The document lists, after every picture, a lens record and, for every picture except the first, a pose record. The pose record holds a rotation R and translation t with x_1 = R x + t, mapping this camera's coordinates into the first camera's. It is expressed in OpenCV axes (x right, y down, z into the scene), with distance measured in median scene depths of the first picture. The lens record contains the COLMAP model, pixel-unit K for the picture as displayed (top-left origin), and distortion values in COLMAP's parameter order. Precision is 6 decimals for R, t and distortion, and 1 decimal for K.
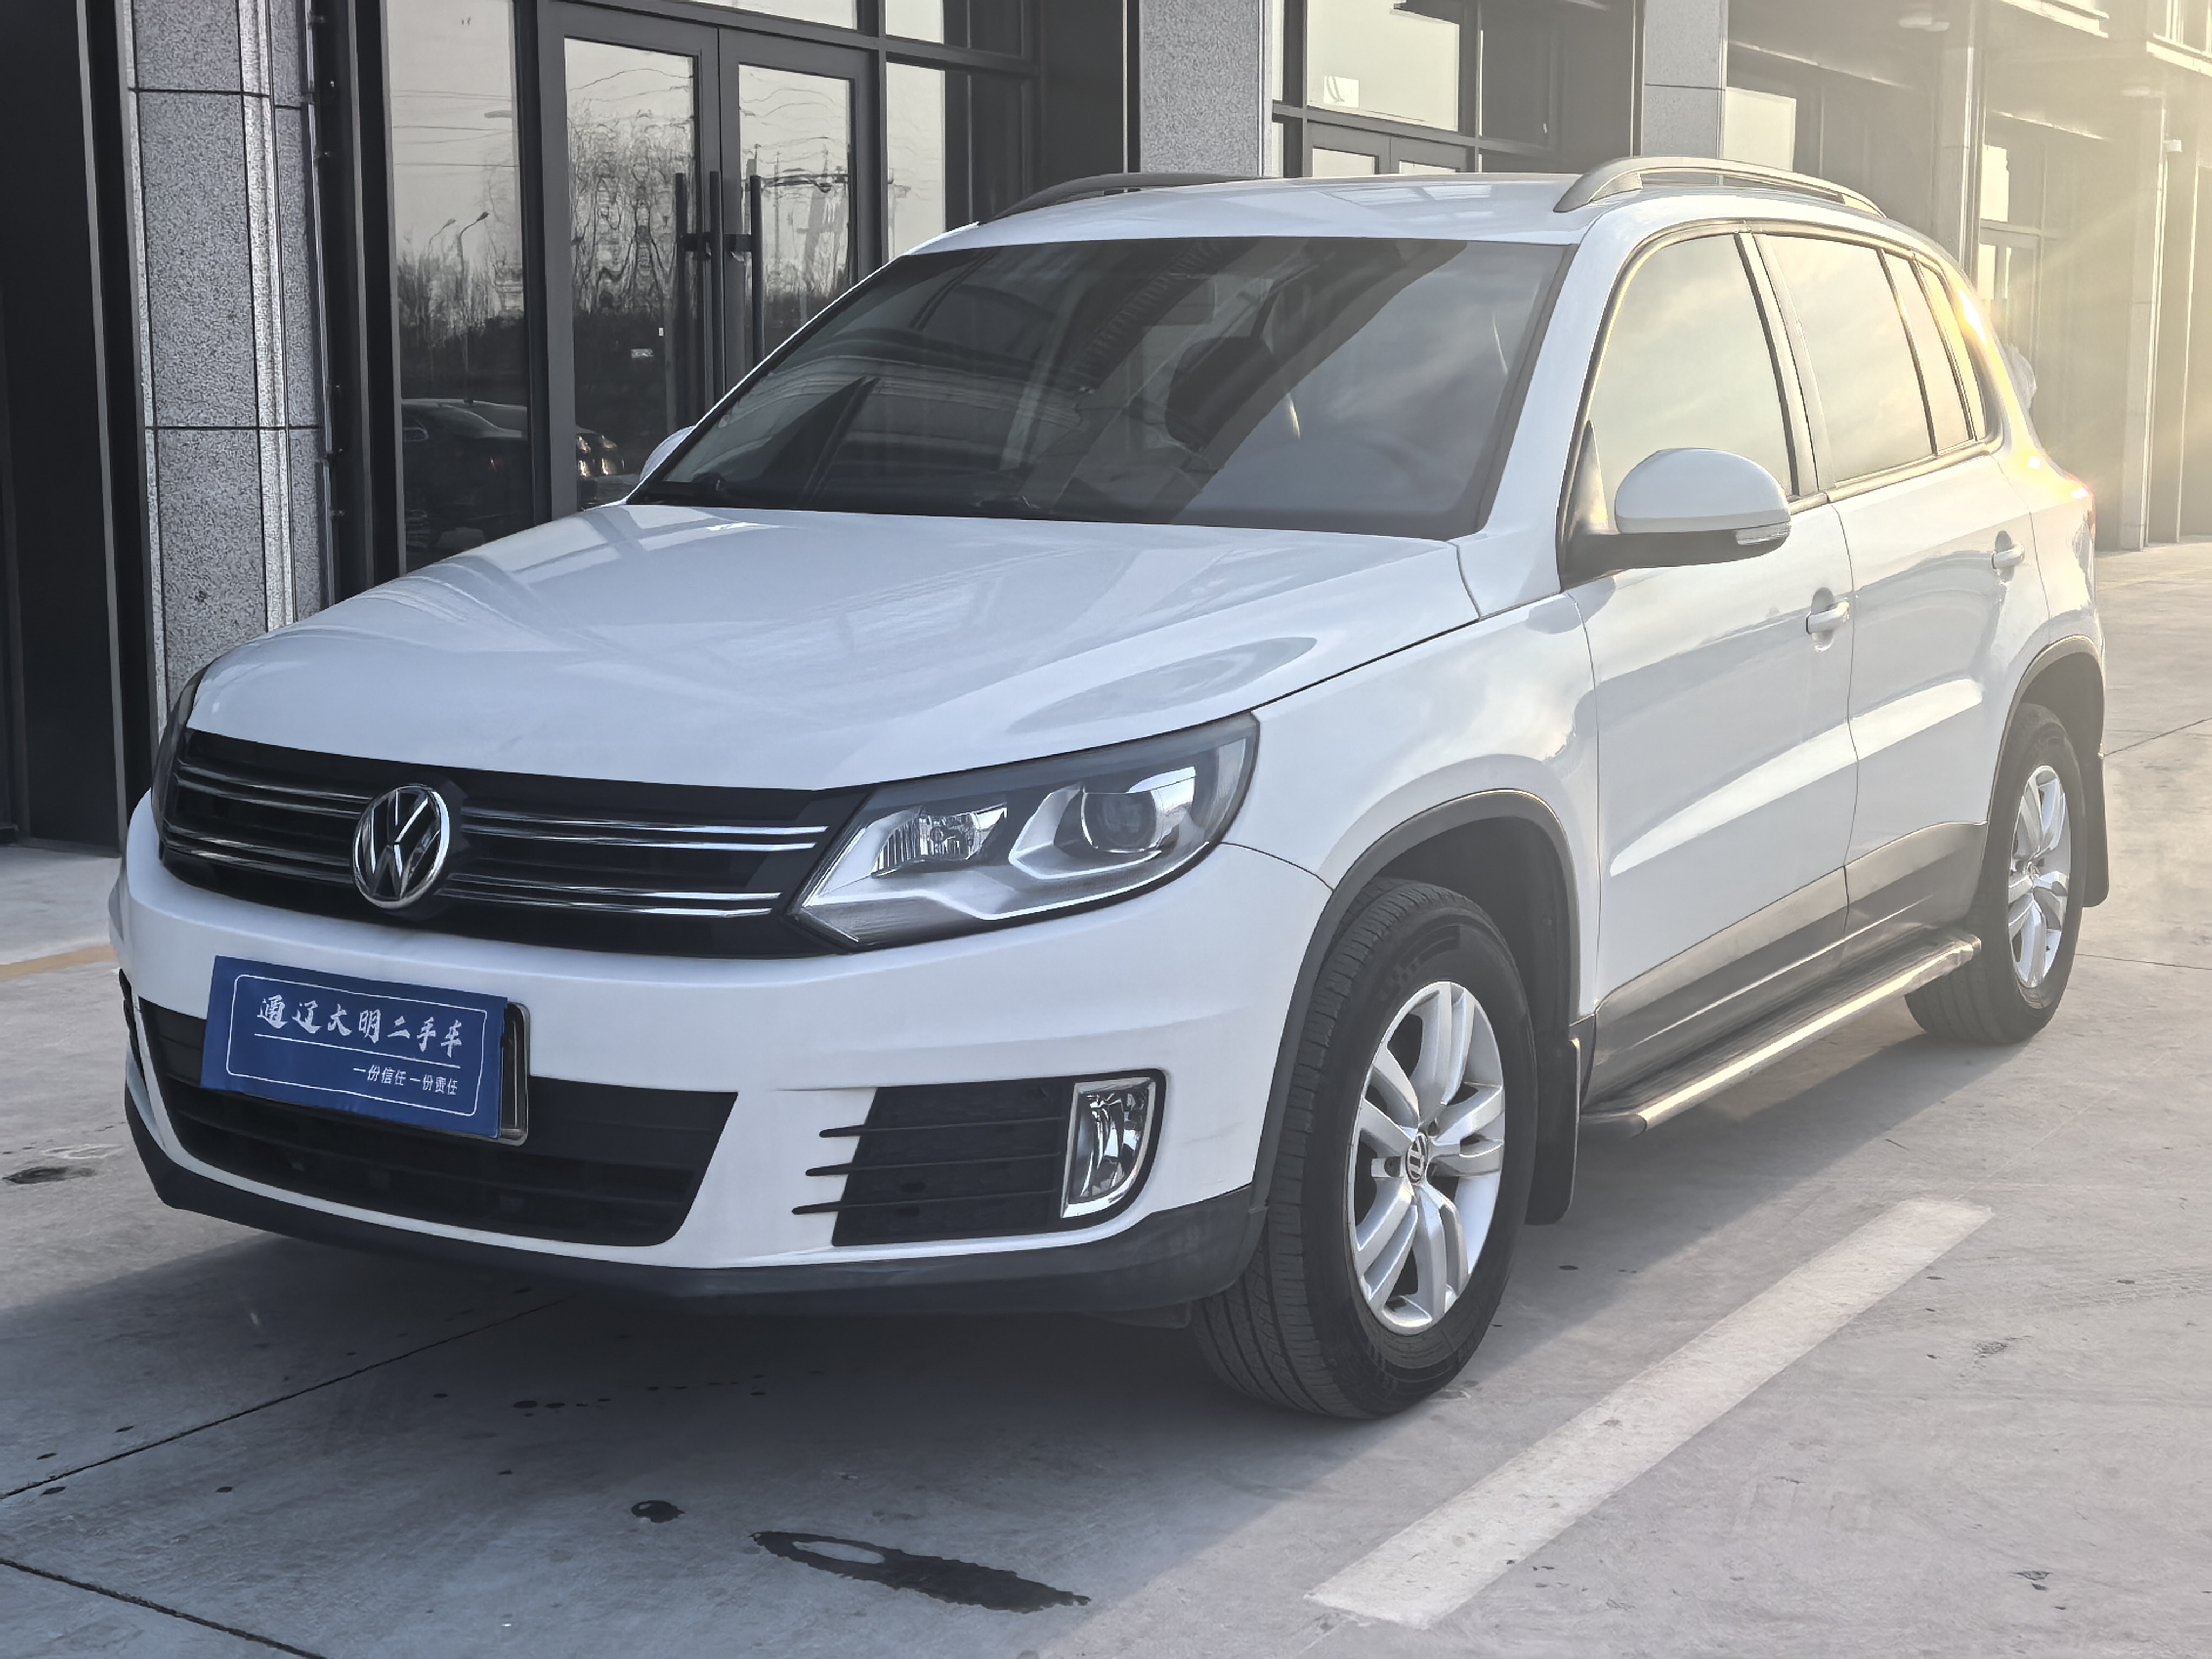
lens RADIAL K [[3094.3, 0, 1097.8], [0, 3094.3, 831.4], [0, 0, 1]] dist [0.065467, 0.000000]
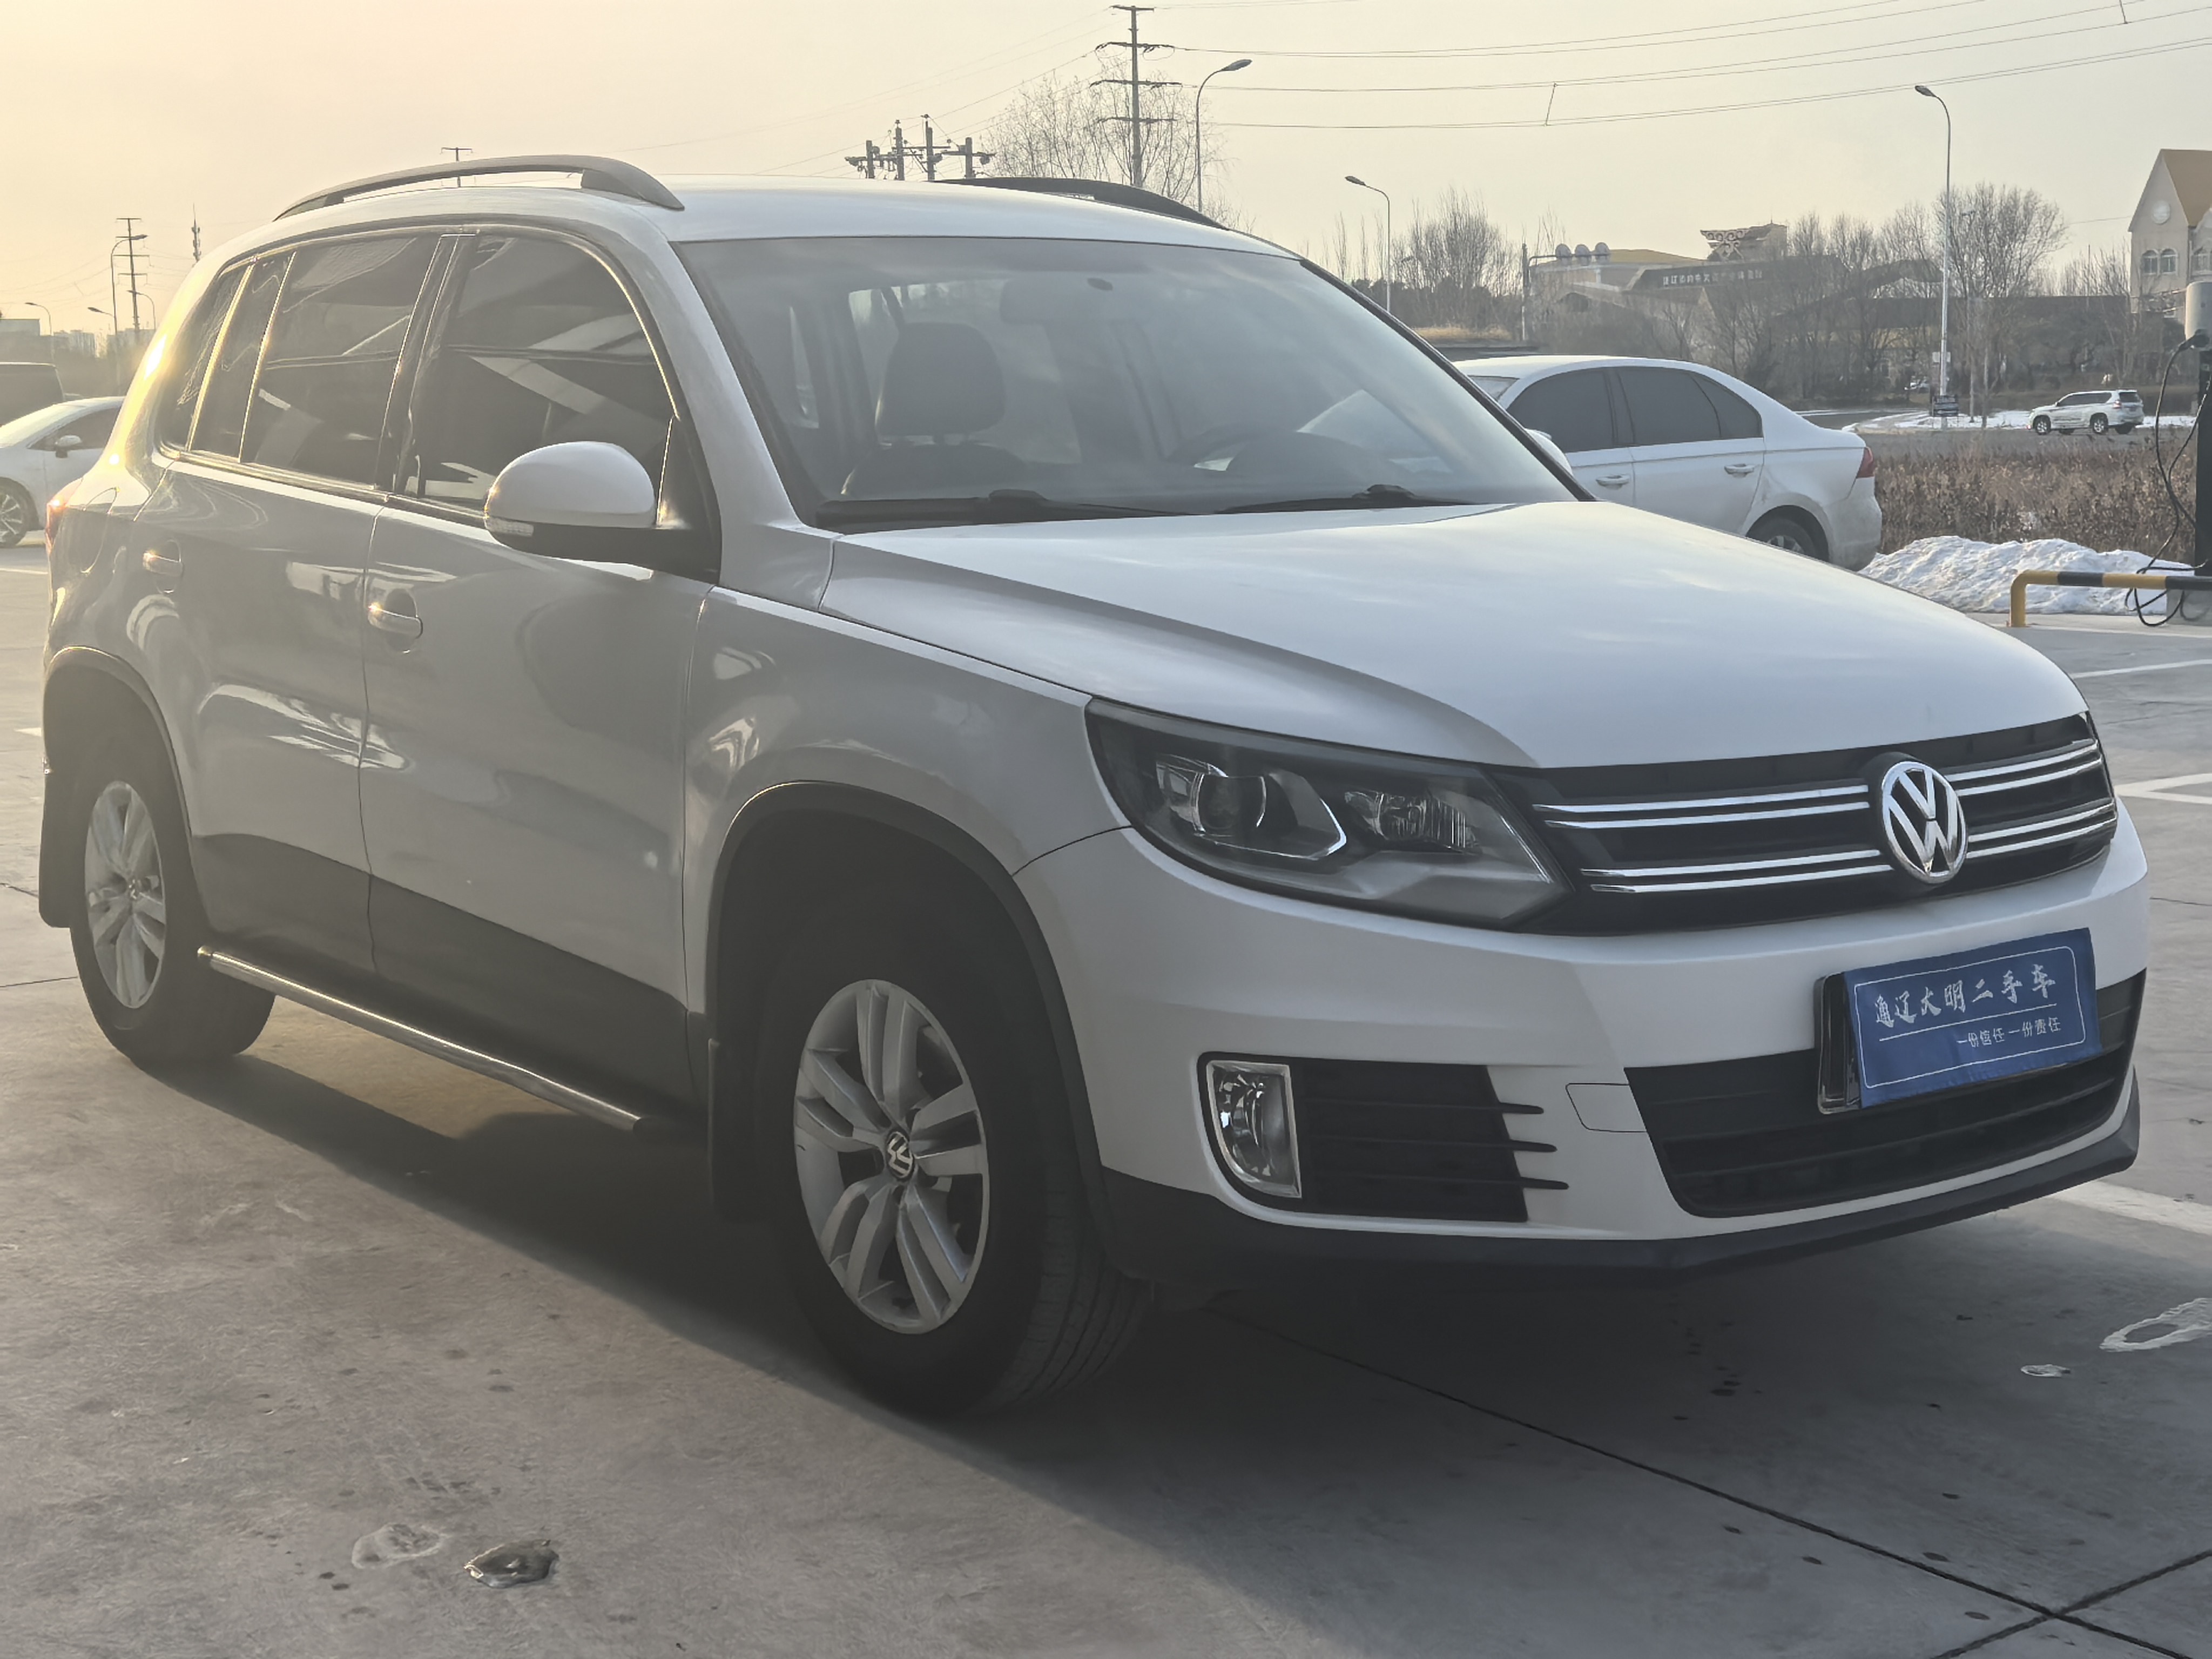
lens RADIAL K [[3094.3, 0, 1117.9], [0, 3094.3, 814.2], [0, 0, 1]] dist [0.065467, 0.000000]
pose [[0.346078, -0.133346, 0.928681, -1.288985], [0.146631, 0.985372, 0.086843, -0.128118], [-0.926677, 0.106119, 0.360568, 0.889855]]
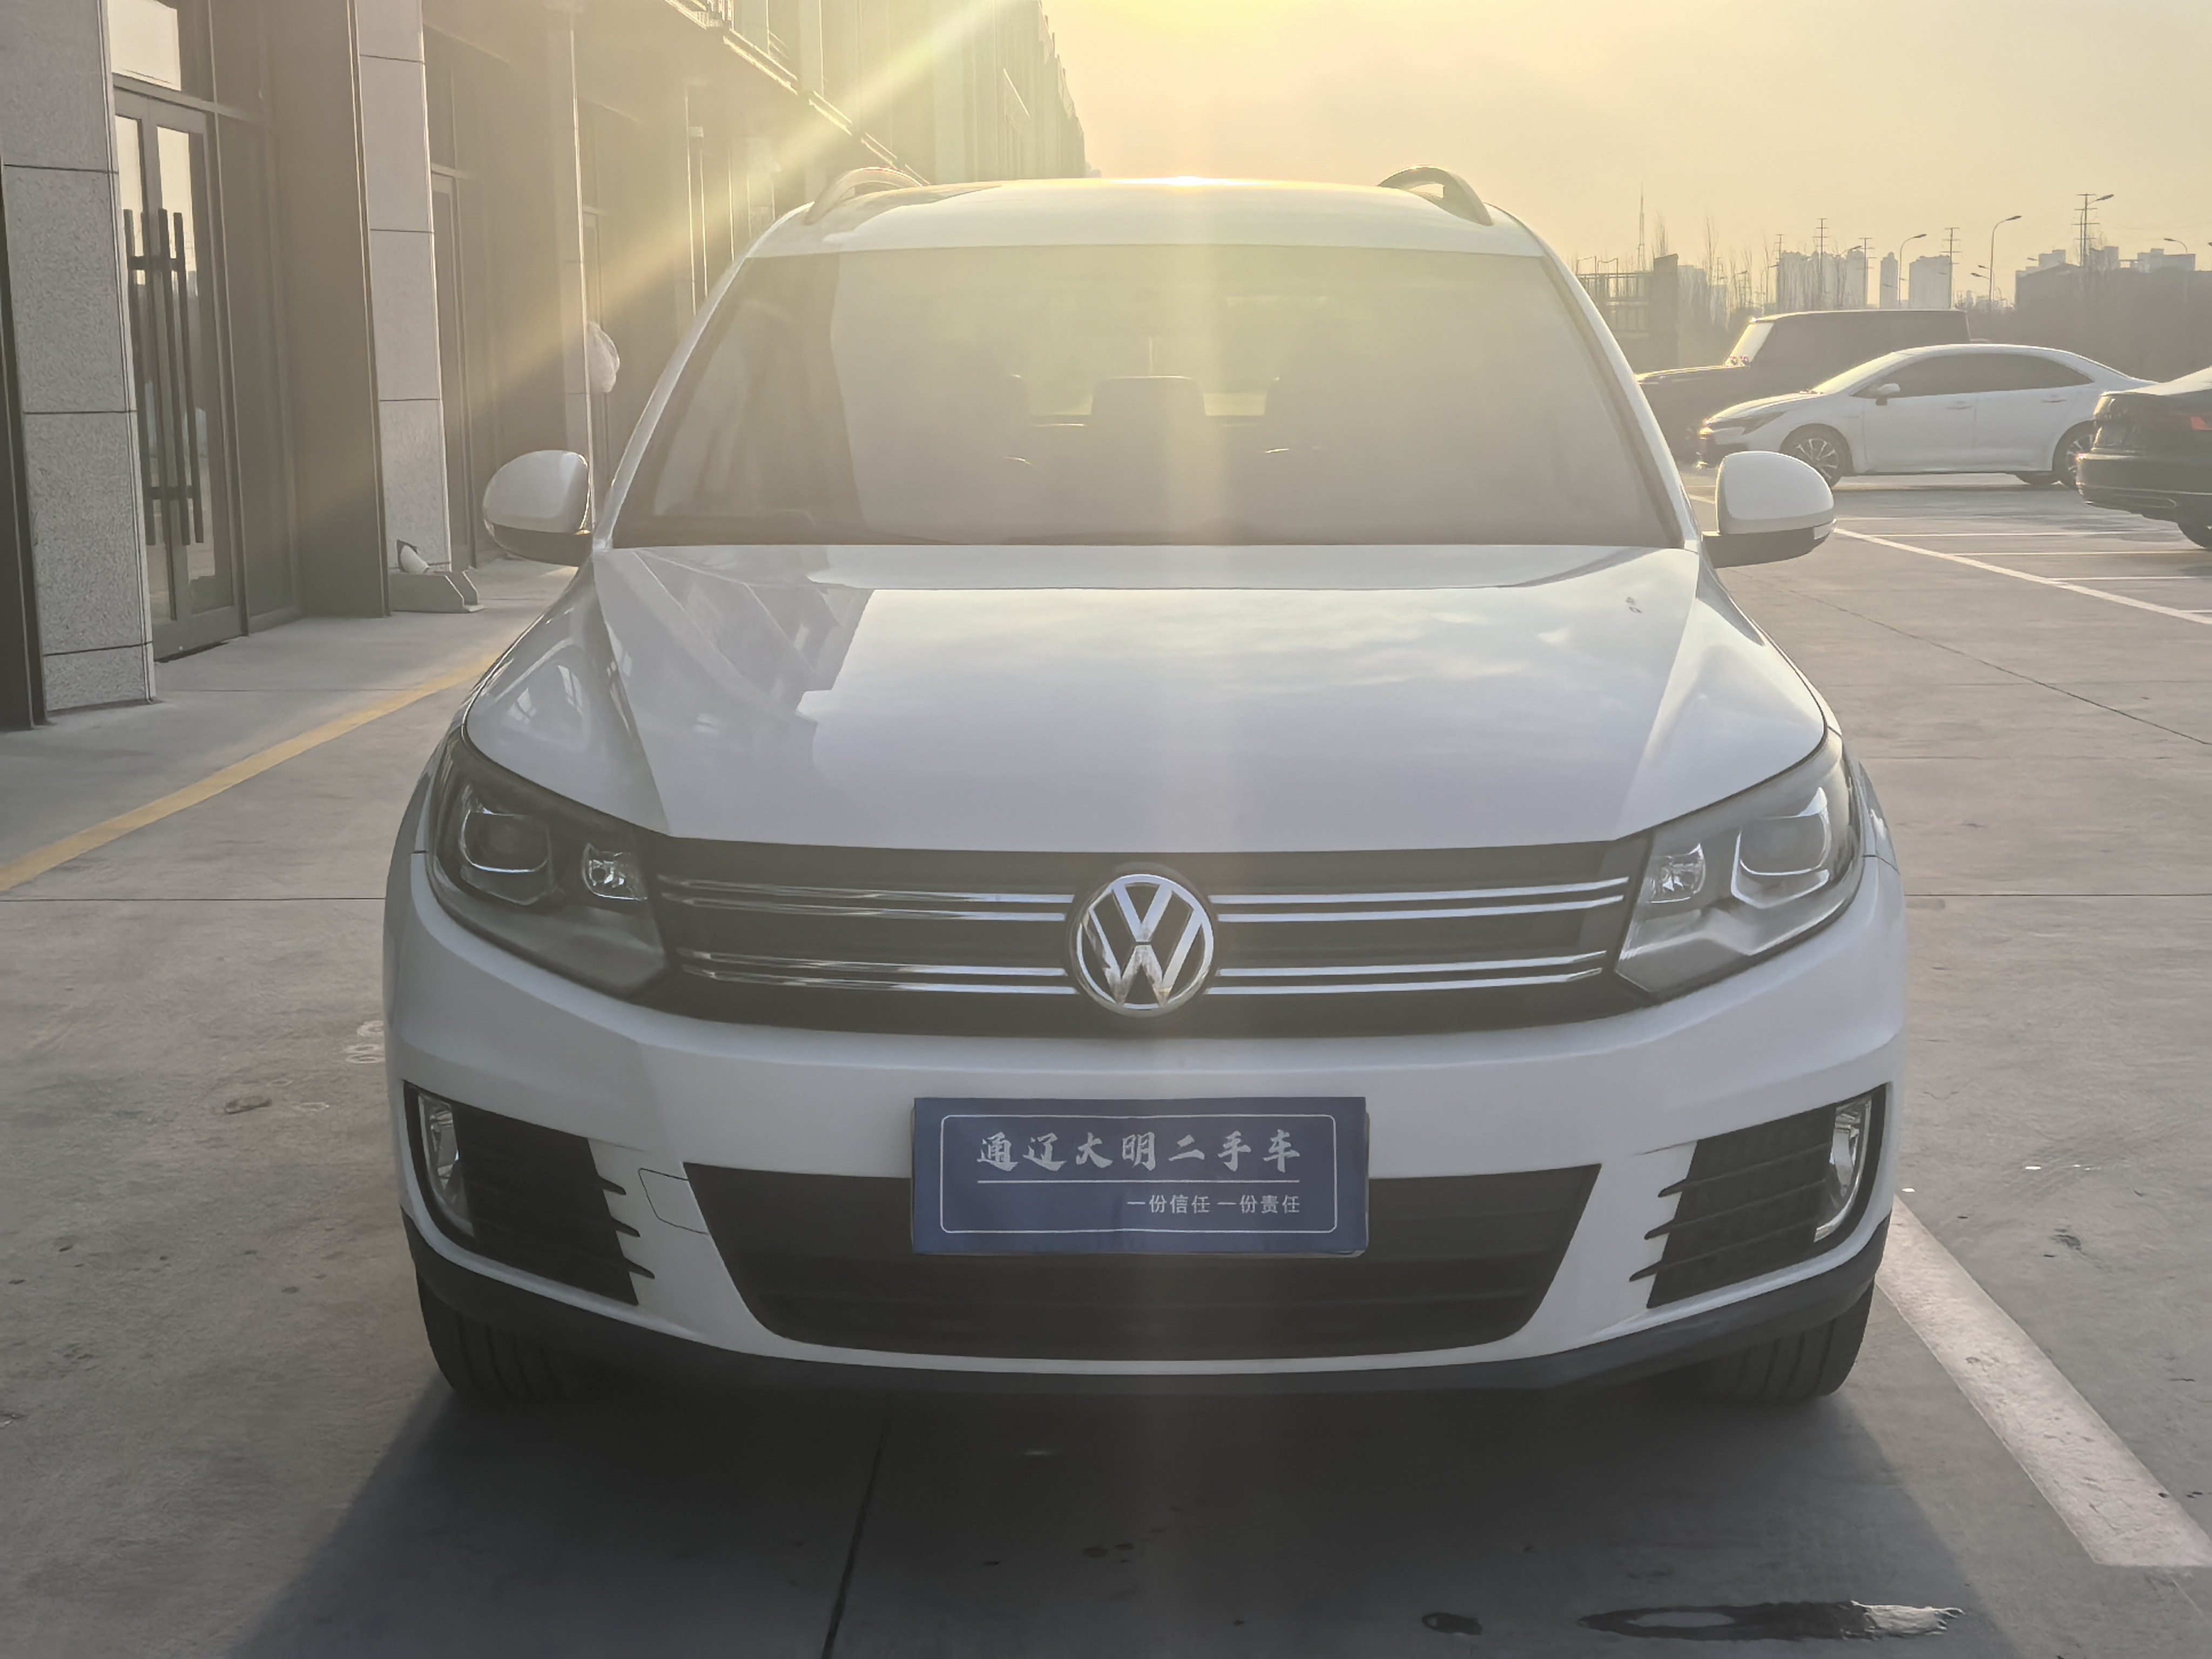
lens RADIAL K [[3094.3, 0, 1115.7], [0, 3094.3, 835.4], [0, 0, 1]] dist [0.065467, 0.000000]
pose [[0.851427, -0.089393, 0.516799, -0.696012], [0.083337, 0.995908, 0.034969, -0.059233], [-0.517810, 0.013295, 0.855392, 0.250577]]
